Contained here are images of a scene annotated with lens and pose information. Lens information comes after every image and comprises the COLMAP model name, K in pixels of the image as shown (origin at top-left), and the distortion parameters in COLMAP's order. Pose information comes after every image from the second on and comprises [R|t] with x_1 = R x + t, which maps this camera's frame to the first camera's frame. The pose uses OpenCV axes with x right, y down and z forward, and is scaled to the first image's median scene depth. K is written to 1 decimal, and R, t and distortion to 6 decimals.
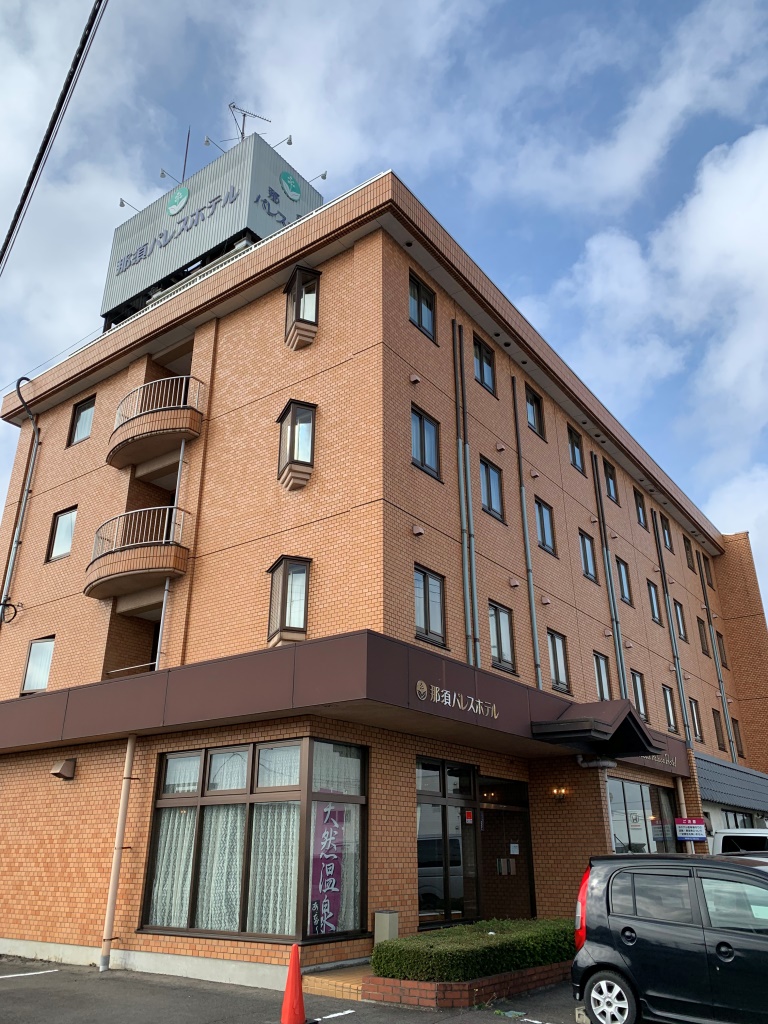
lens RADIAL K [[786.7, 0, 383.7], [0, 786.7, 514.5], [0, 0, 1]] dist [0.007446, 0.004986]
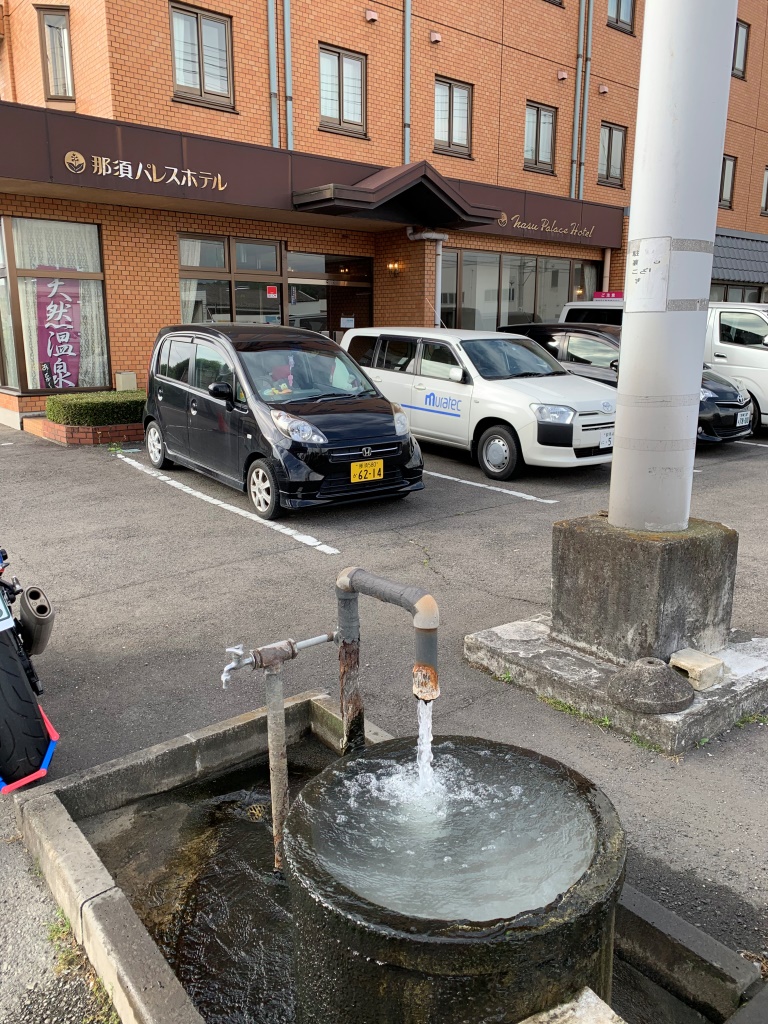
lens RADIAL K [[786.7, 0, 384.2], [0, 786.7, 509.7], [0, 0, 1]] dist [0.007446, 0.004986]
pose [[0.968896, 0.058678, -0.240413, 0.608284], [0.094515, 0.810095, 0.578630, 0.042484], [0.228710, -0.583355, 0.779351, 0.086579]]
